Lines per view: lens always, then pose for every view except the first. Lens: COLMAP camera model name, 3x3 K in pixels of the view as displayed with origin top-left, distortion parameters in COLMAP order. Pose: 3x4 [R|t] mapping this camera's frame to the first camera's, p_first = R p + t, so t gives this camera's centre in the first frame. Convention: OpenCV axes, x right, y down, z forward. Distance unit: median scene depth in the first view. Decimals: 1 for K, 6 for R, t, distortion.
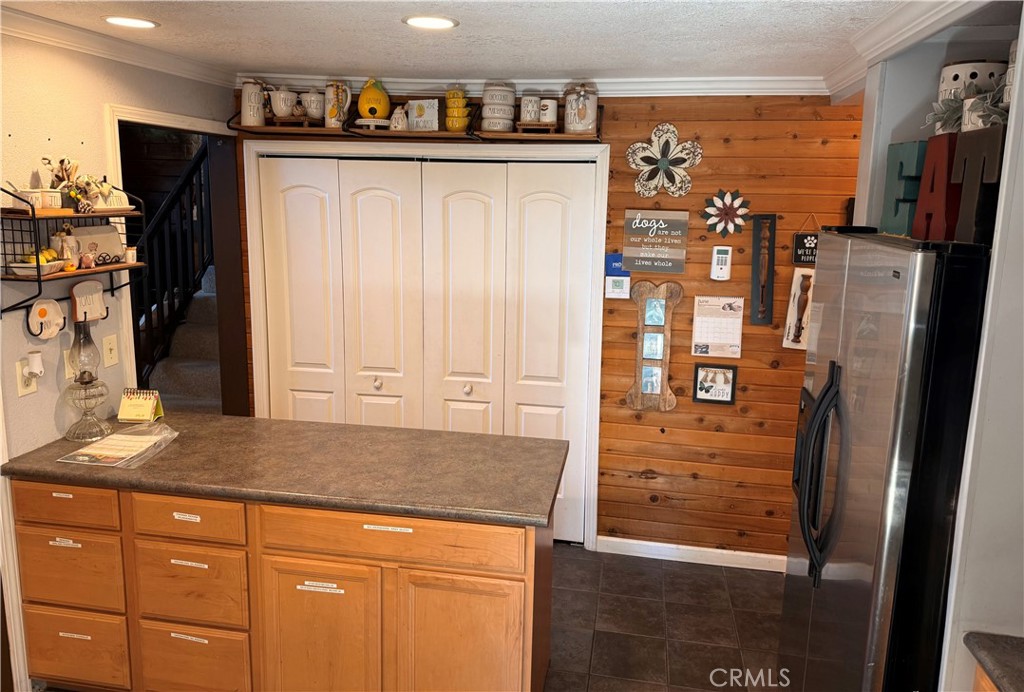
lens RADIAL K [[714.6, 0, 516.3], [0, 714.6, 310.2], [0, 0, 1]] dist [0.060648, -0.064125]
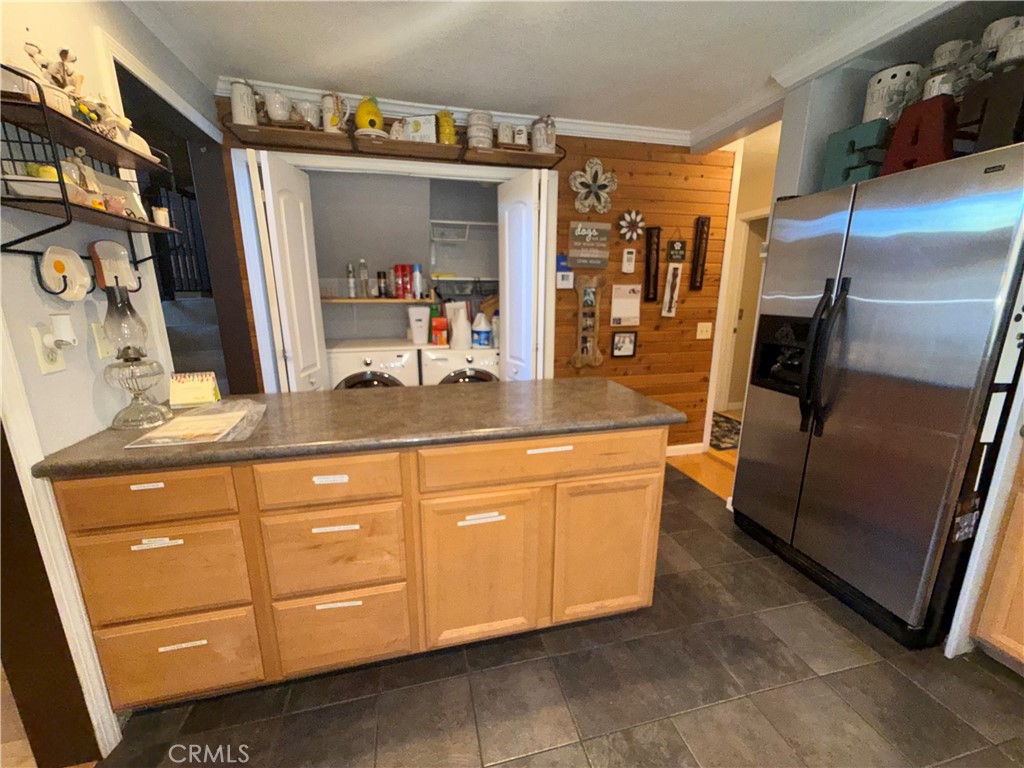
lens RADIAL K [[407.3, 0, 511.3], [0, 407.3, 386.4], [0, 0, 1]] dist [-0.002677, 0.000217]
pose [[0.916502, -0.112117, 0.383998, -0.296731], [0.084969, 0.992577, 0.087007, 0.100398], [-0.390903, -0.047114, 0.919225, 0.309604]]
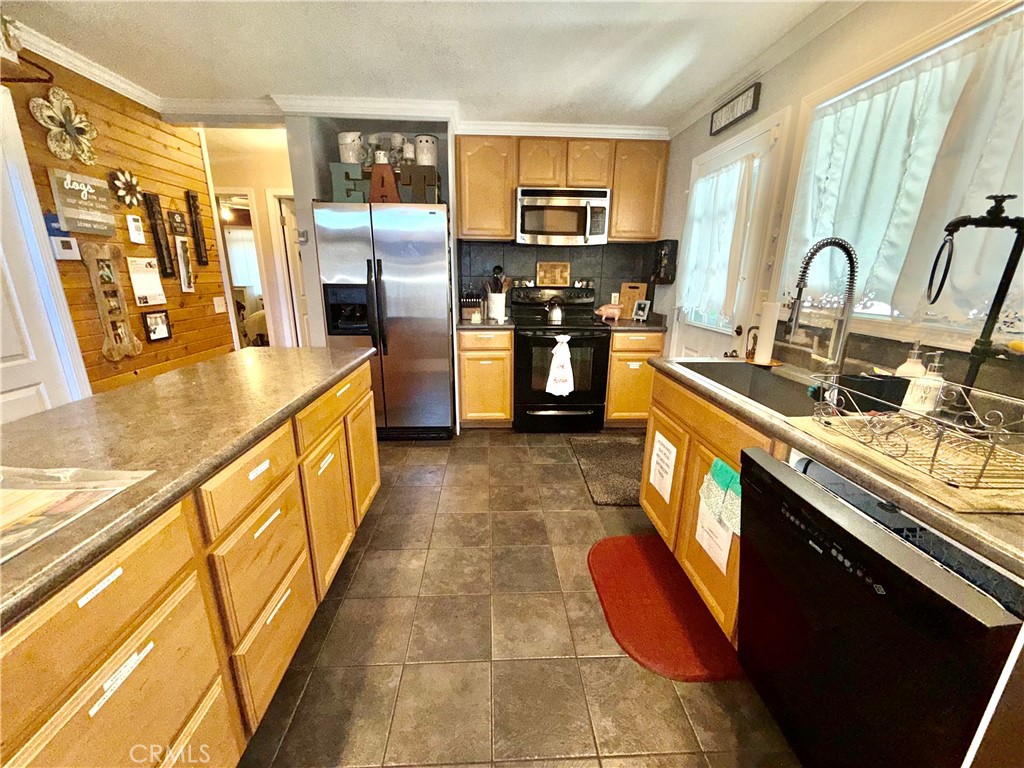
lens RADIAL K [[403.2, 0, 512.0], [0, 403.2, 384.0], [0, 0, 1]] dist [-0.001081, 0.000357]
pose [[-0.229709, -0.283755, 0.930976, -0.636722], [0.142080, 0.936531, 0.320505, 0.059900], [-0.962833, 0.205896, -0.174813, 0.538556]]
